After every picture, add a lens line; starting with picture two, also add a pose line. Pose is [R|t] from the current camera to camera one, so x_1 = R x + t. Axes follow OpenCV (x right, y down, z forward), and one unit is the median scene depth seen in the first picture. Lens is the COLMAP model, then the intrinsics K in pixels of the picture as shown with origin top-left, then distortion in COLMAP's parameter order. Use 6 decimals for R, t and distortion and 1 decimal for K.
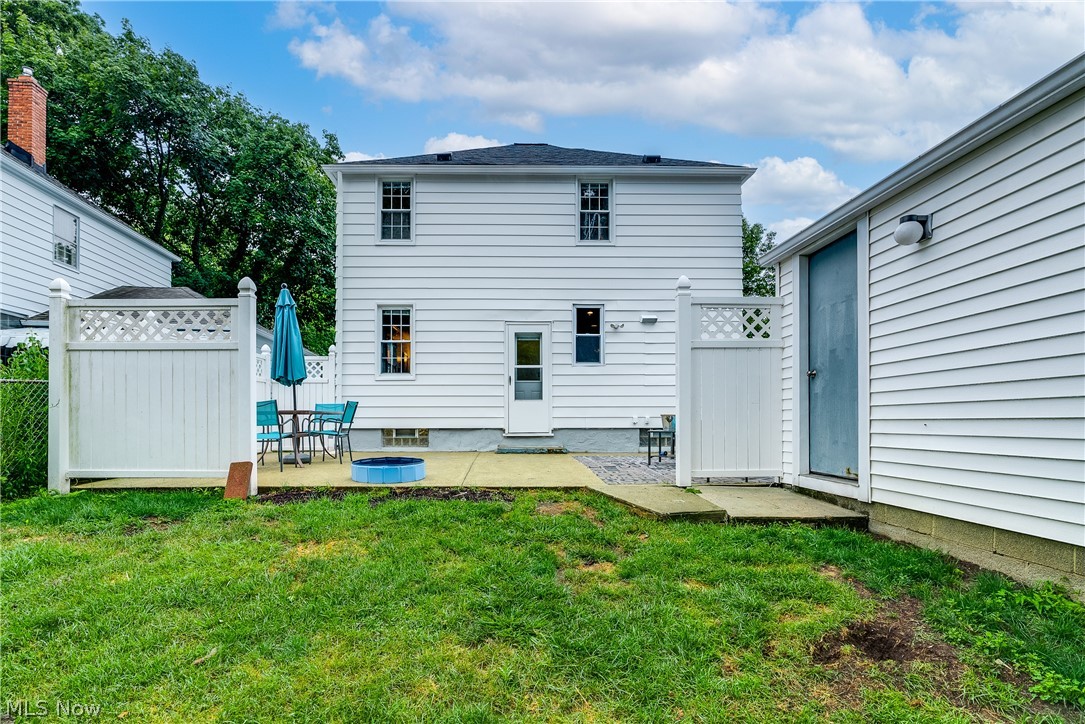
lens RADIAL K [[515.6, 0, 613.1], [0, 515.6, 412.5], [0, 0, 1]] dist [-0.011890, -0.000159]
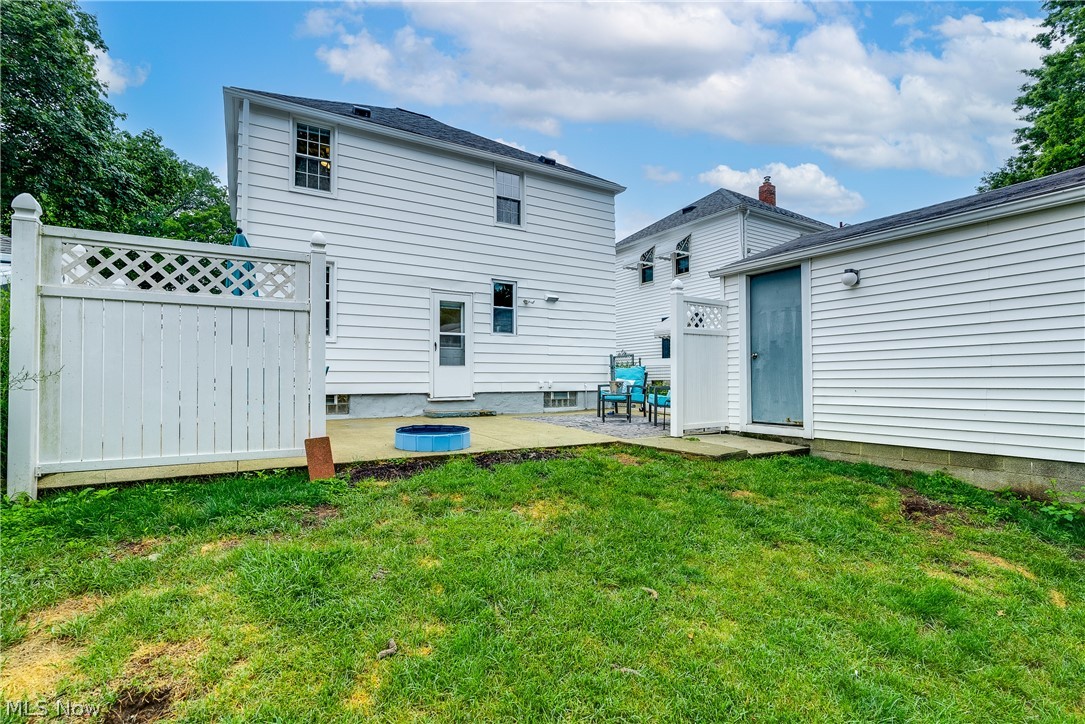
lens RADIAL K [[499.5, 0, 543.5], [0, 499.5, 358.8], [0, 0, 1]] dist [-0.006909, 0.000855]
pose [[0.868947, 0.020317, 0.494487, -0.504258], [-0.008477, 0.999621, -0.026175, -0.013433], [-0.494832, 0.018552, 0.868791, 0.027736]]
